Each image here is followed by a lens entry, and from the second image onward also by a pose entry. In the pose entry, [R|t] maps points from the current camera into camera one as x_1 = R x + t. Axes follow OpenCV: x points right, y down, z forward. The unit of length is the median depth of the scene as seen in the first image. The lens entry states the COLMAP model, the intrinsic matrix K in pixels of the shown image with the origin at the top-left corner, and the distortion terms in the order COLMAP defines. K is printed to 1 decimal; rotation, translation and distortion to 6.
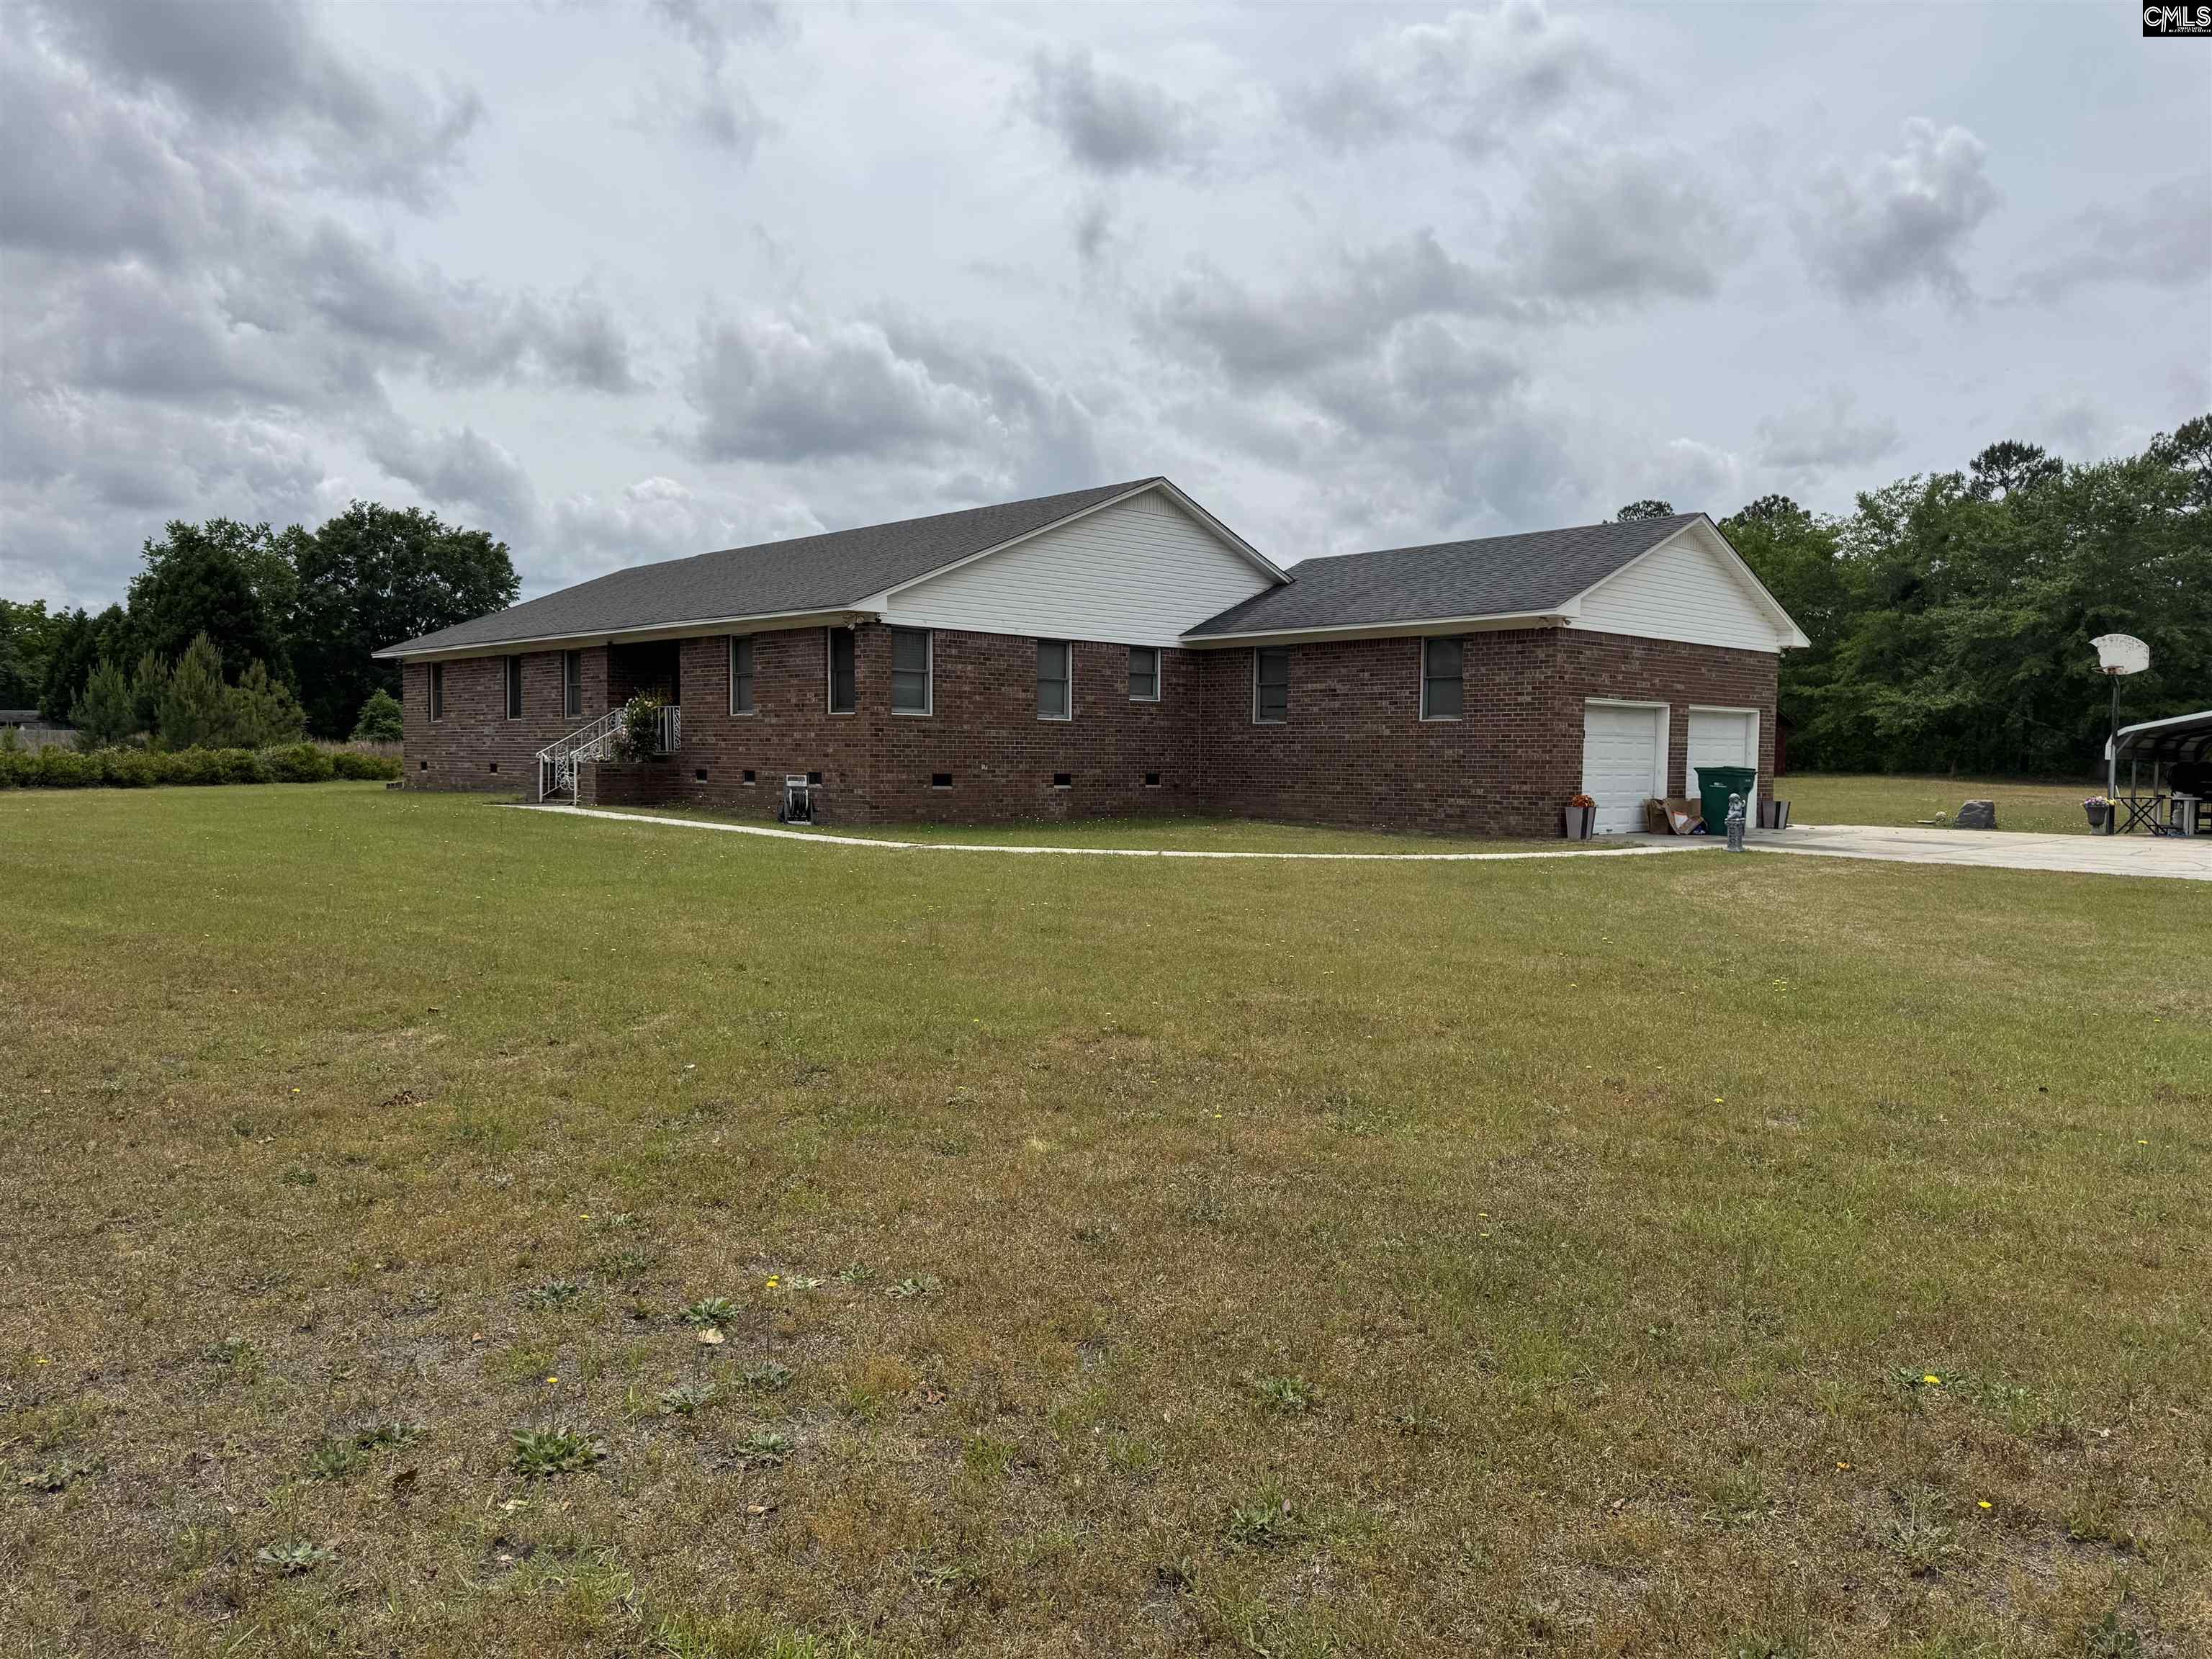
lens RADIAL K [[1571.7, 0, 1115.2], [0, 1571.7, 826.4], [0, 0, 1]] dist [0.045329, -0.047941]
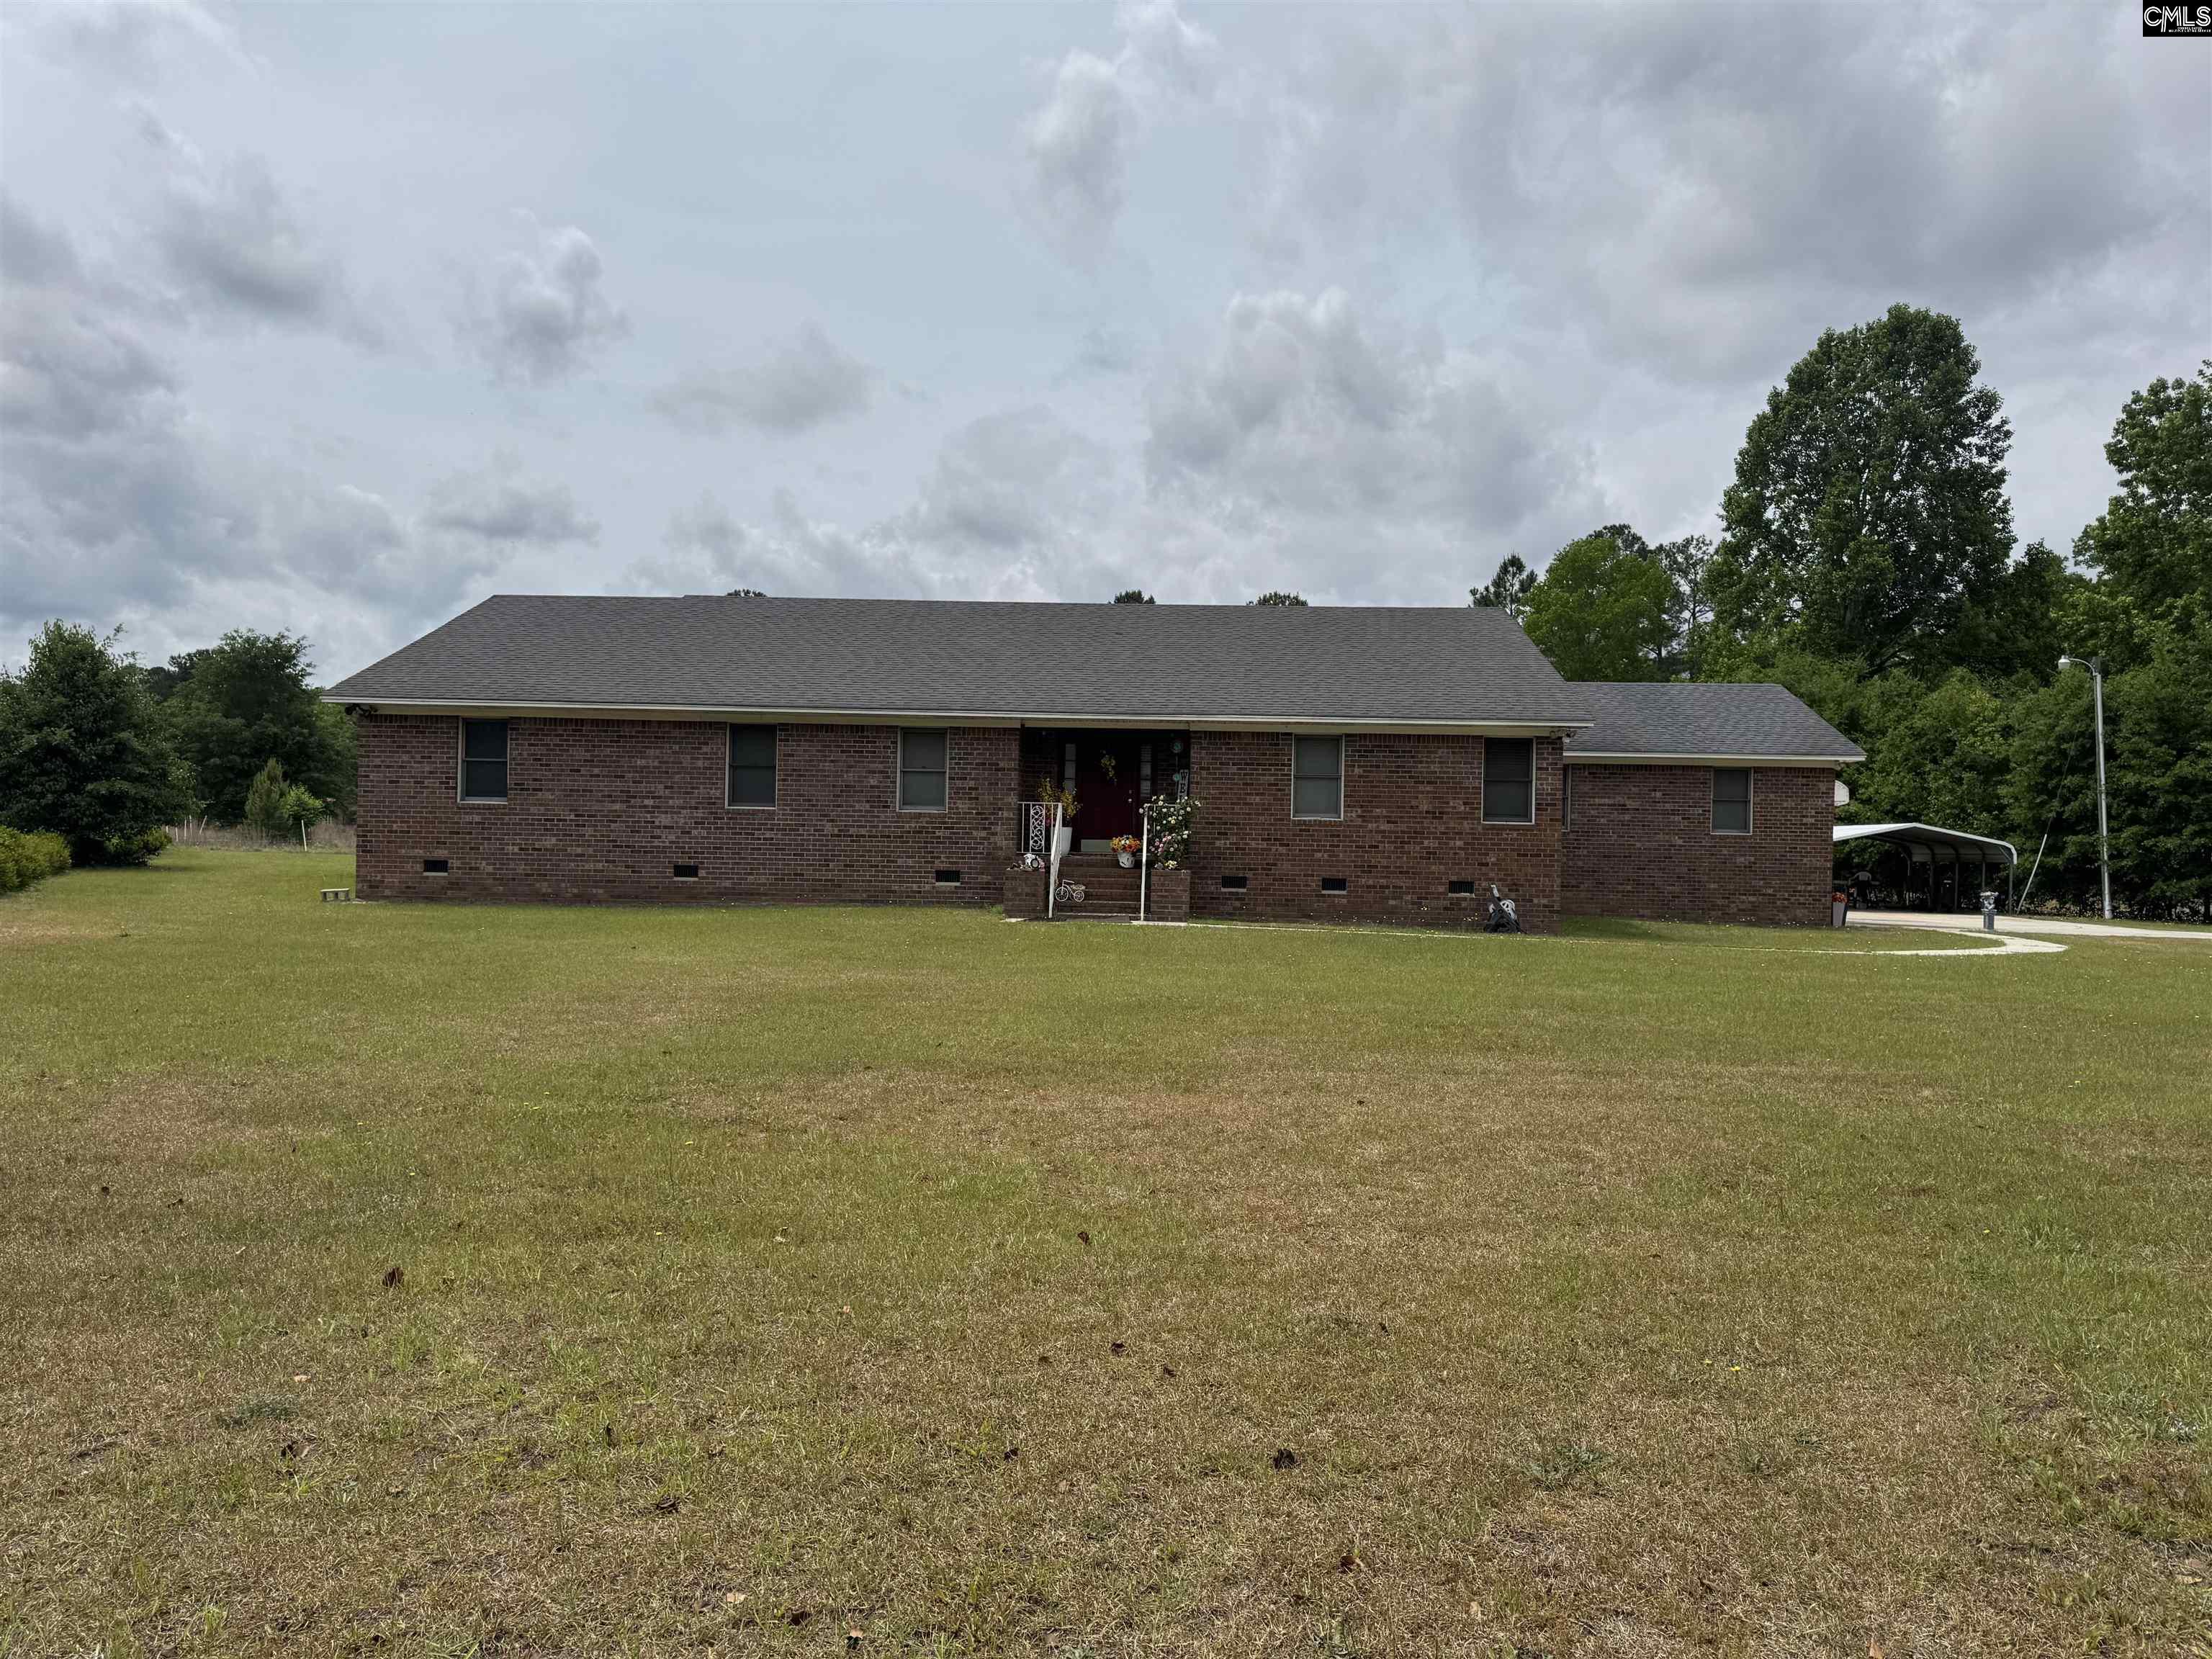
lens RADIAL K [[1571.7, 0, 1112.6], [0, 1571.7, 805.6], [0, 0, 1]] dist [0.045329, -0.047941]
pose [[0.686577, 0.020385, 0.726771, -0.975157], [0.017863, 0.998832, -0.044891, -0.039024], [-0.726838, 0.043804, 0.685411, 0.455166]]
